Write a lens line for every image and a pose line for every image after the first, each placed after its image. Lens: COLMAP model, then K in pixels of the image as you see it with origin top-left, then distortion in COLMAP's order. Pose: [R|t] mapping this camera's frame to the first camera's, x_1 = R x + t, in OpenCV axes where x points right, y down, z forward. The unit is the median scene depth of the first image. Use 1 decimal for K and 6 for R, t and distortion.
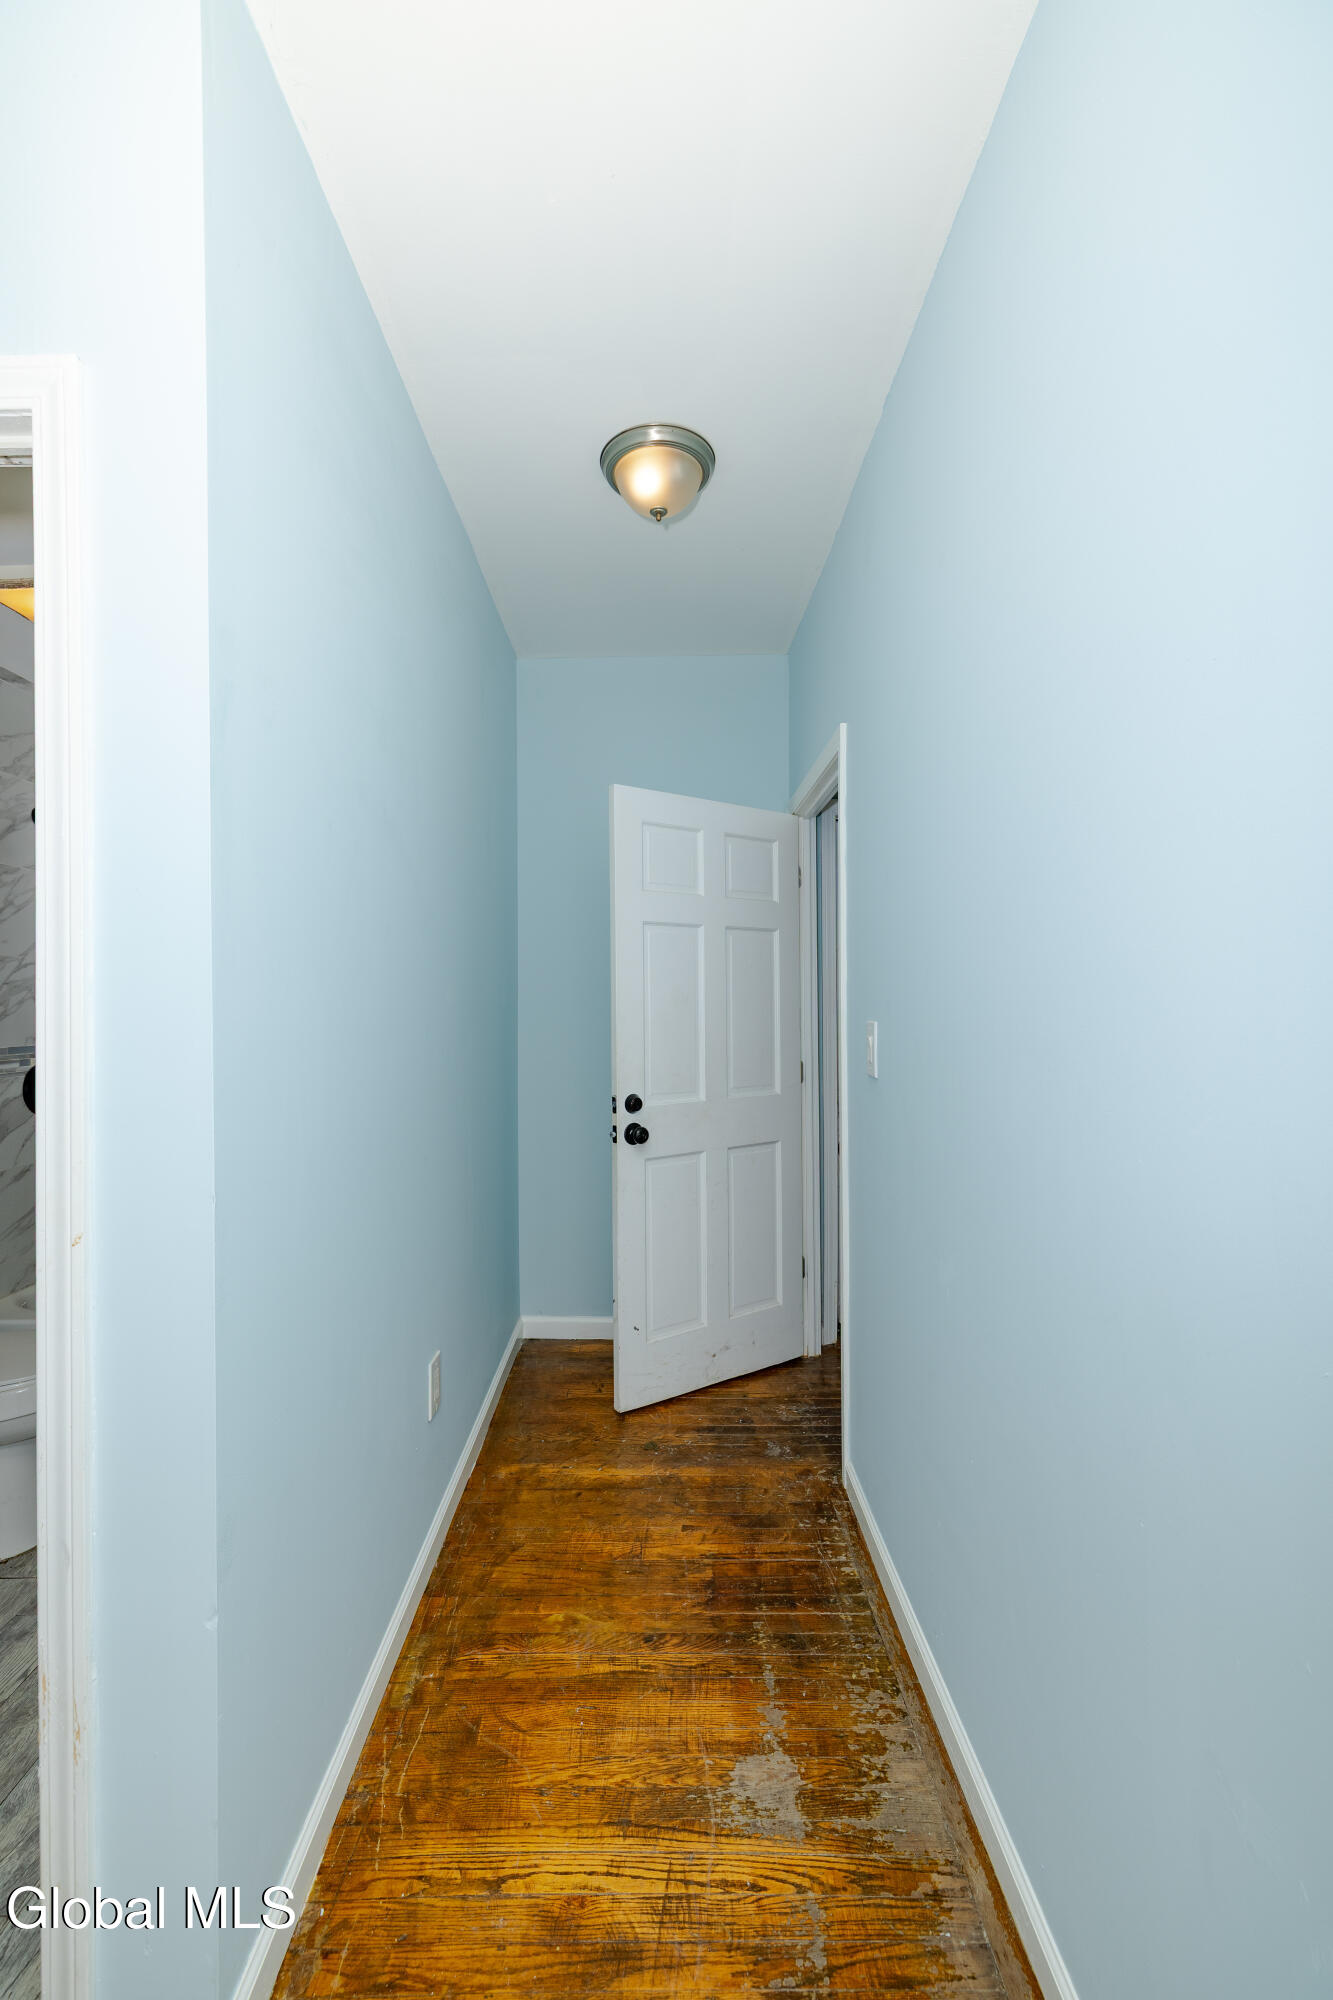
lens RADIAL K [[824.4, 0, 665.8], [0, 824.4, 1006.0], [0, 0, 1]] dist [-0.002063, 0.001001]
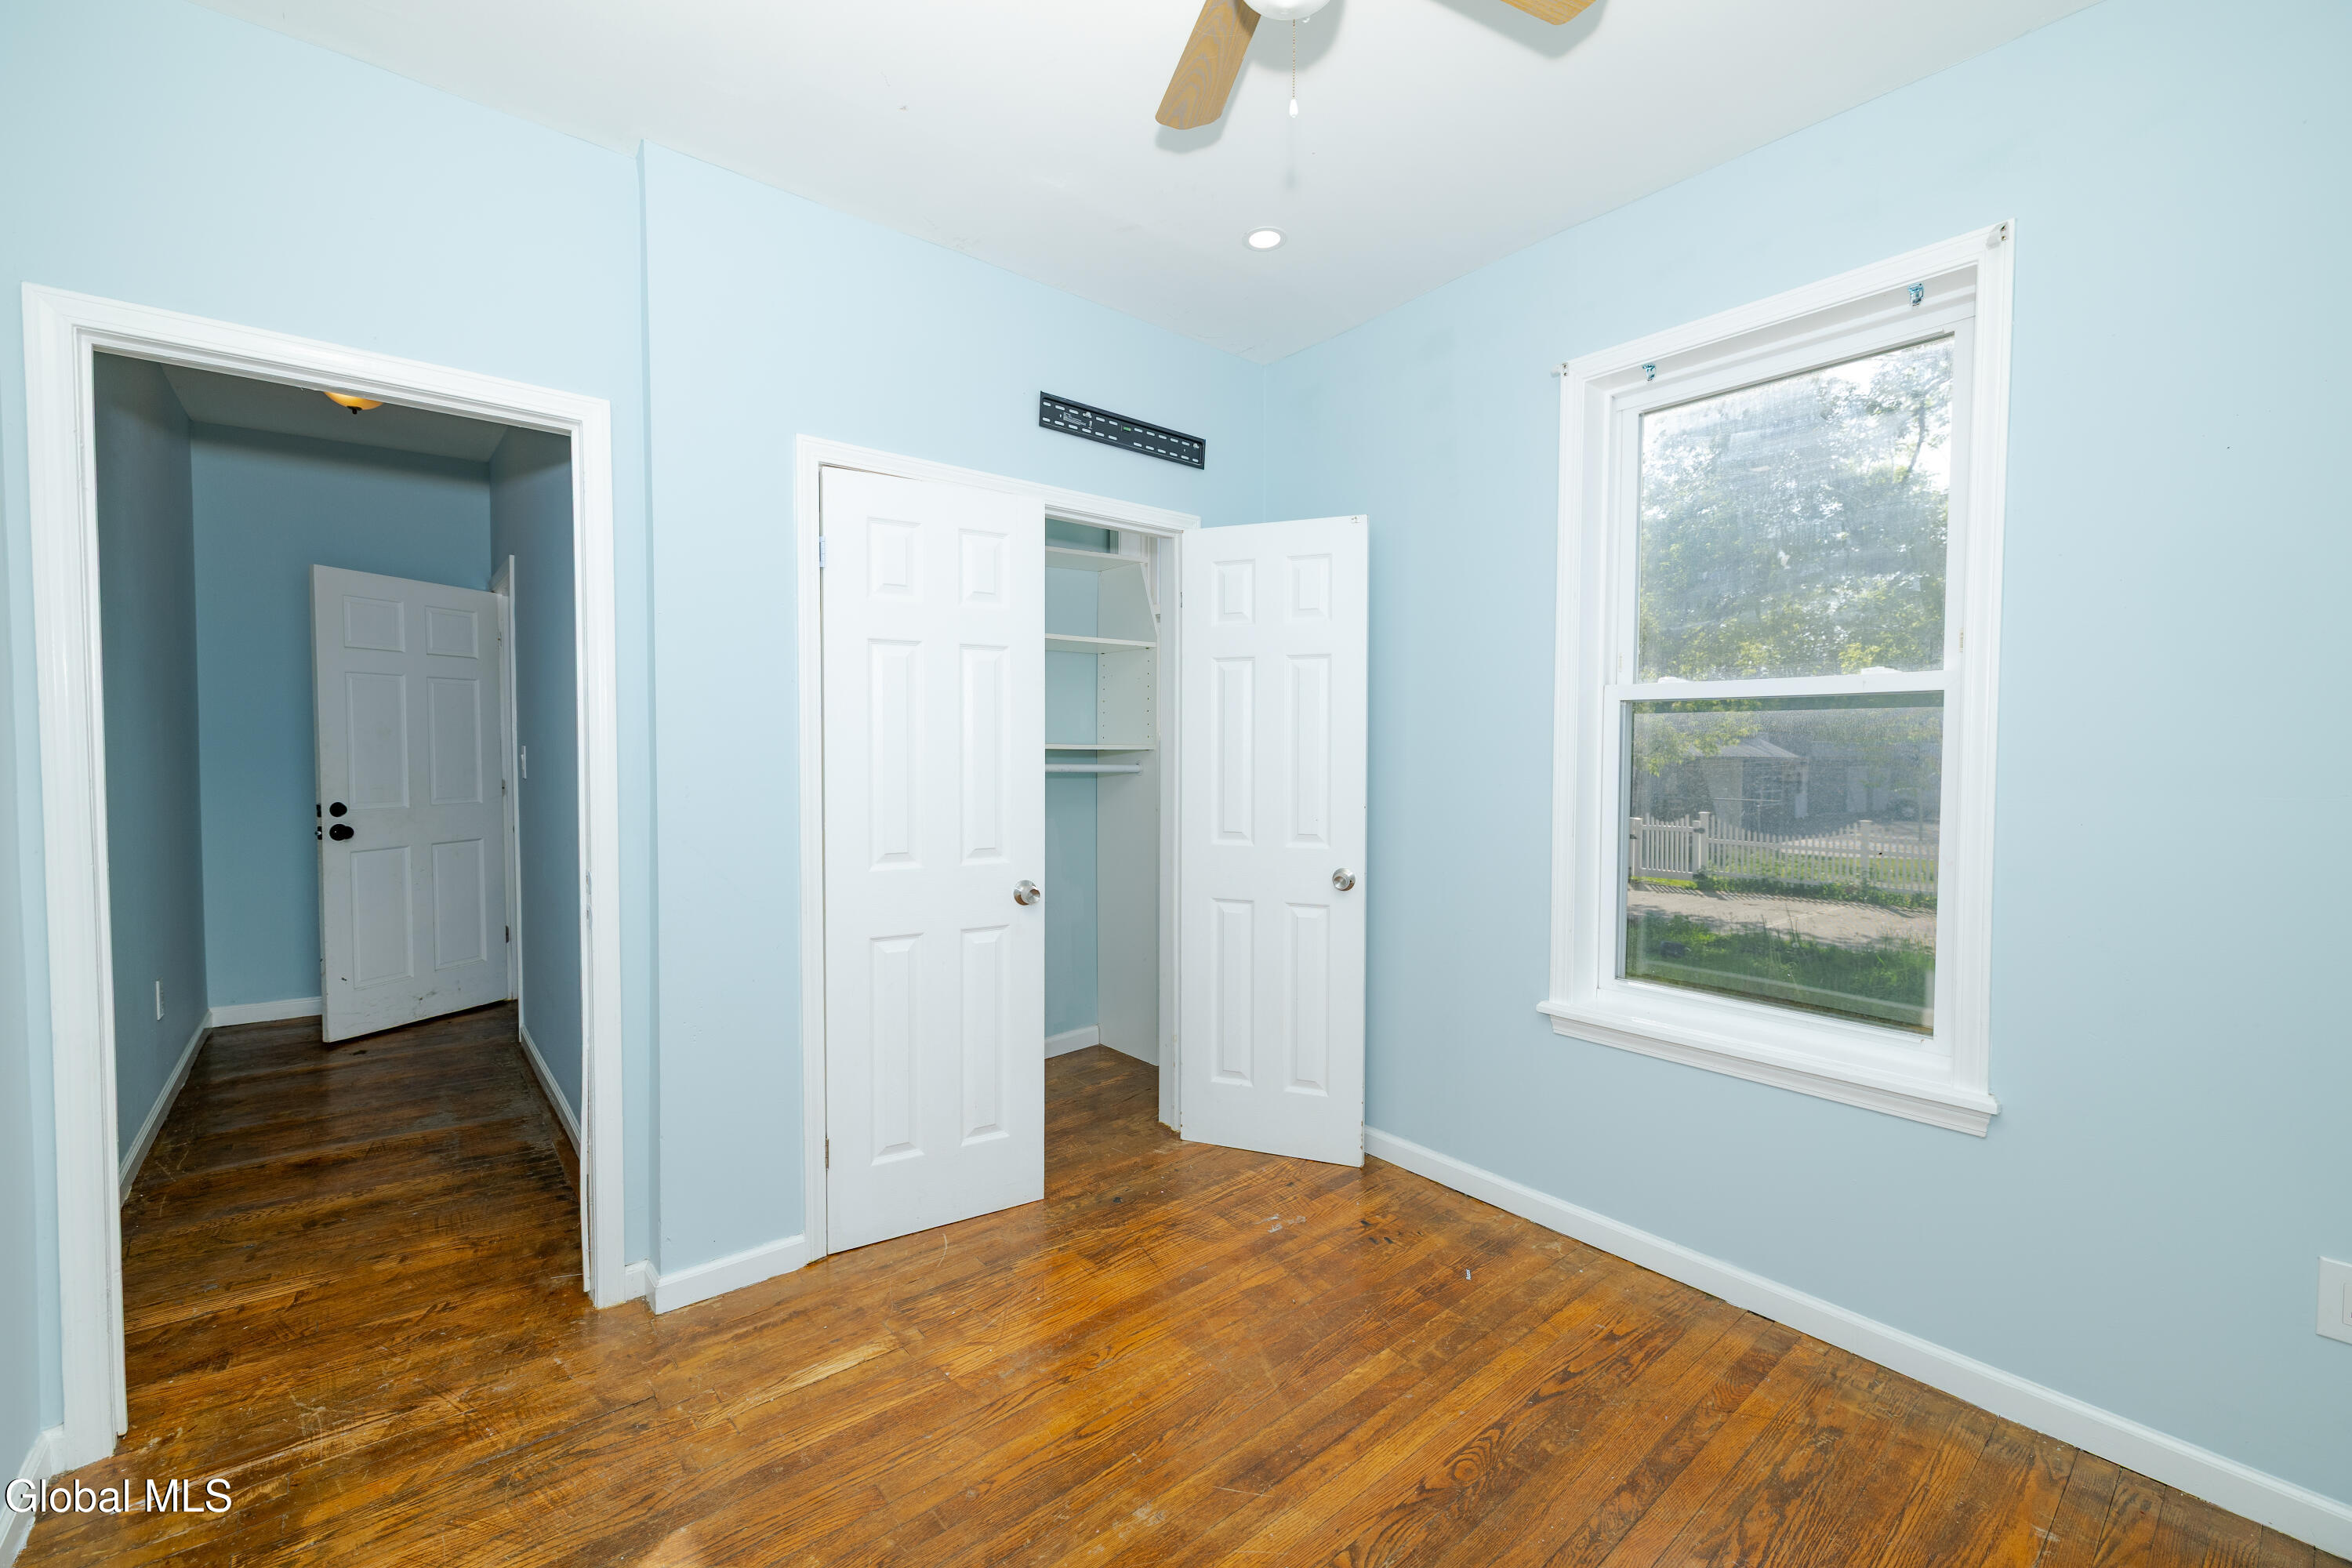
lens RADIAL K [[969.5, 0, 1169.4], [0, 969.5, 777.5], [0, 0, 1]] dist [-0.002063, 0.001001]
pose [[0.777140, -0.012686, 0.629200, 0.019561], [-0.010260, 0.999409, 0.032823, 0.003777], [-0.629244, -0.031964, 0.776550, -1.020776]]
